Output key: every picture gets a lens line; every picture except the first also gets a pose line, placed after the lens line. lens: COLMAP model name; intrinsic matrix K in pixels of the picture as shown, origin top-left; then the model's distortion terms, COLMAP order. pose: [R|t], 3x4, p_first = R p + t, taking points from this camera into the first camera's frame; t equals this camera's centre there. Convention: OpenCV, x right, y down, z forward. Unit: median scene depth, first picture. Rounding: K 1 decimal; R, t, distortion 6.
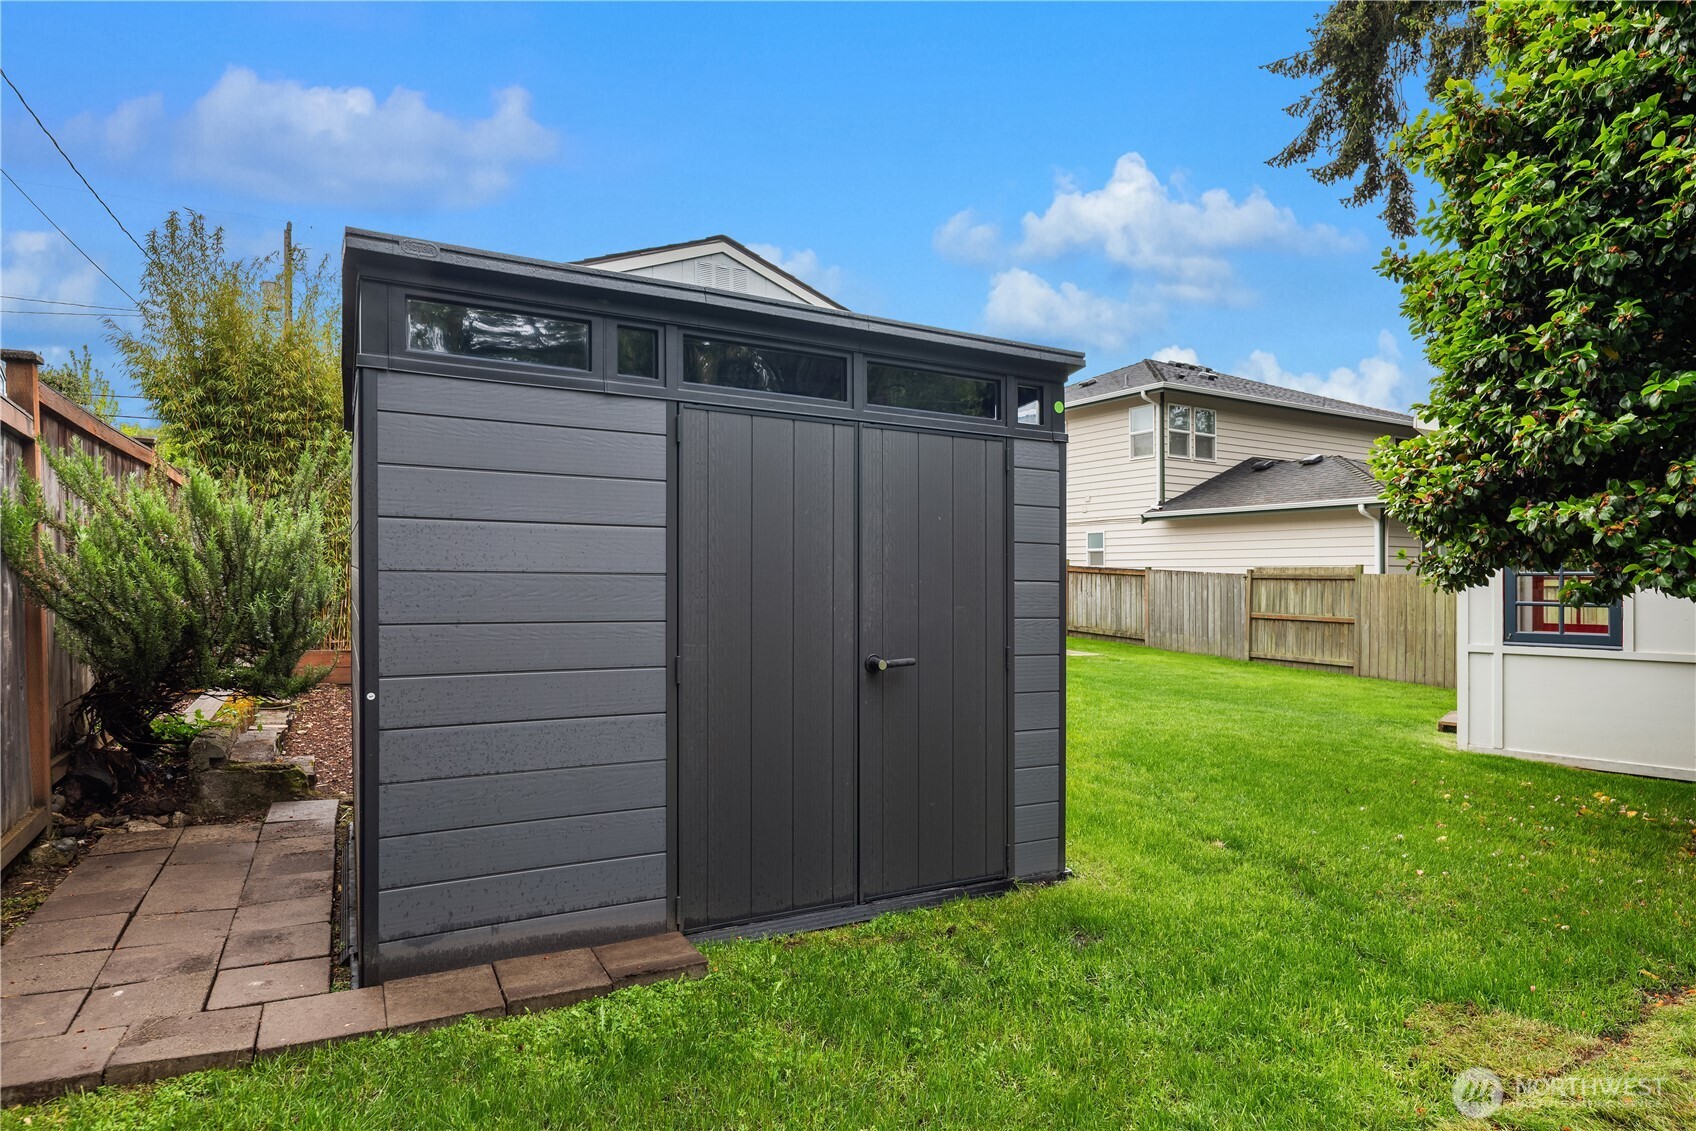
lens RADIAL K [[911.2, 0, 860.2], [0, 911.2, 570.8], [0, 0, 1]] dist [0.003637, -0.007125]
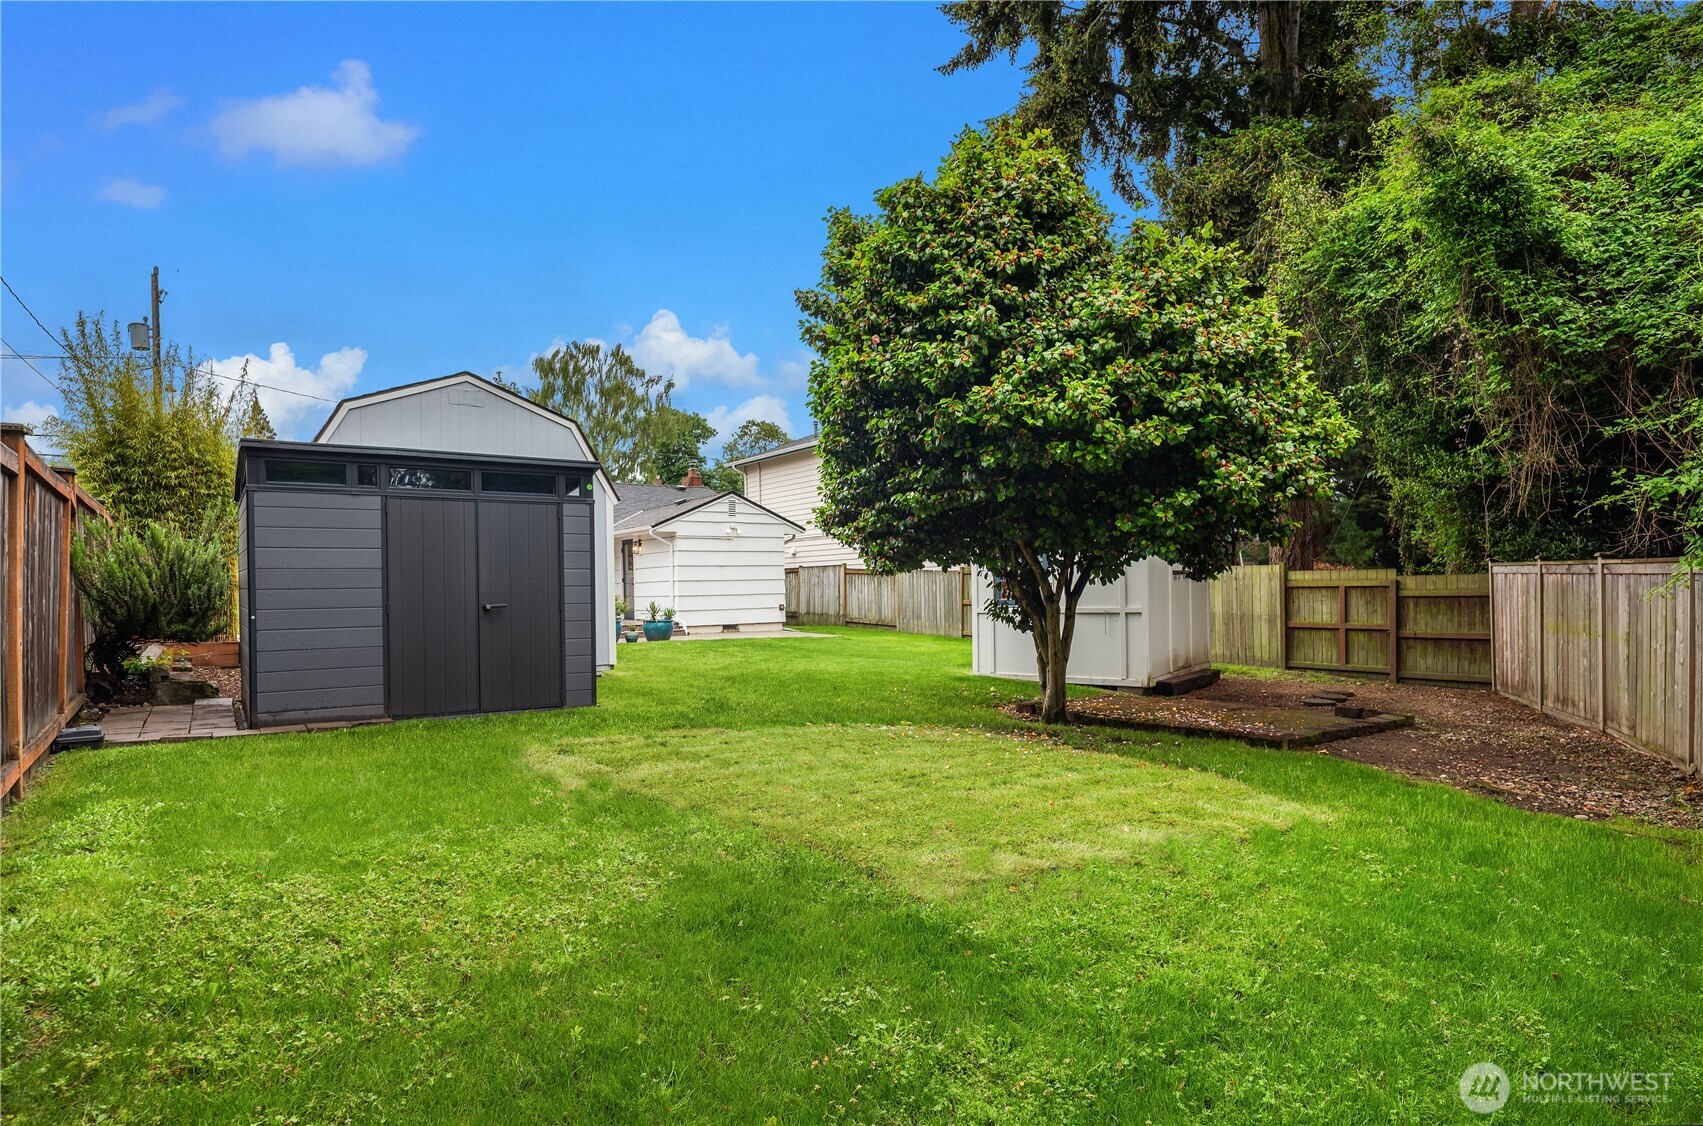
lens RADIAL K [[915.0, 0, 838.8], [0, 915.0, 561.8], [0, 0, 1]] dist [0.003637, -0.007125]
pose [[0.995740, -0.027062, 0.088140, 0.568271], [0.029008, 0.999361, -0.020875, 0.052612], [-0.087519, 0.023343, 0.995889, -1.101659]]
